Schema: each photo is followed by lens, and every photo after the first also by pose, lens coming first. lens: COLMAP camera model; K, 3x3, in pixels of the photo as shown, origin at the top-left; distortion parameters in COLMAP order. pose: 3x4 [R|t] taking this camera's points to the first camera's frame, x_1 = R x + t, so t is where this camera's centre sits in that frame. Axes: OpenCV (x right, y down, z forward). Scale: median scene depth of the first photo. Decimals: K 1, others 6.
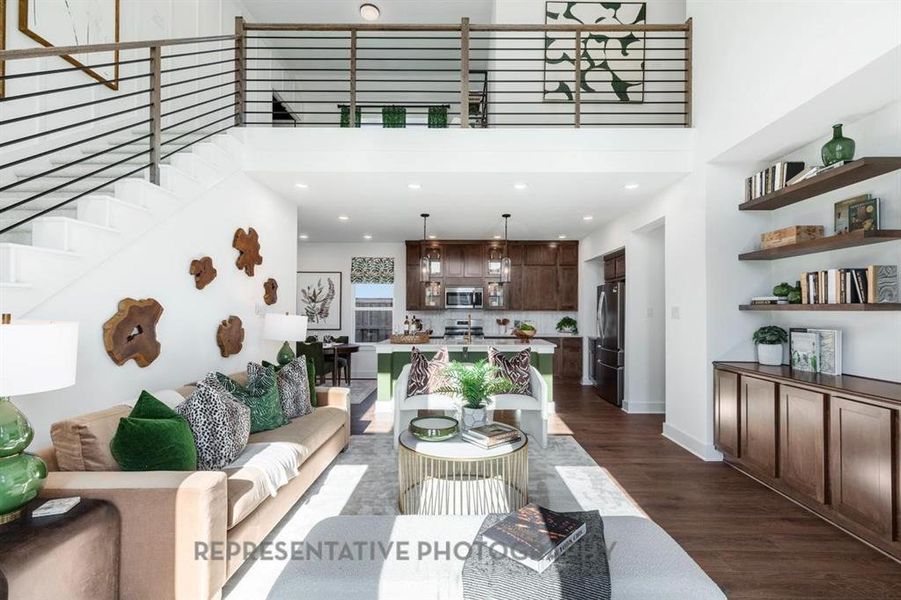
lens RADIAL K [[412.6, 0, 462.4], [0, 412.6, 293.6], [0, 0, 1]] dist [0.009047, -0.000603]
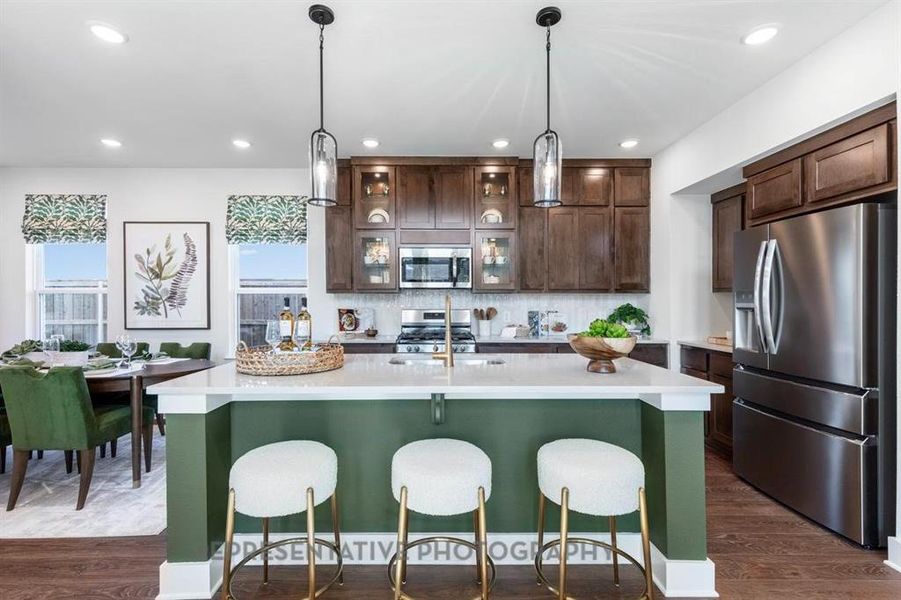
lens RADIAL K [[412.6, 0, 449.6], [0, 412.6, 300.6], [0, 0, 1]] dist [0.009047, -0.000603]
pose [[0.999717, -0.001572, 0.023729, 0.013844], [0.000731, 0.999372, 0.035423, 0.049121], [-0.023770, -0.035395, 0.999091, 0.703770]]
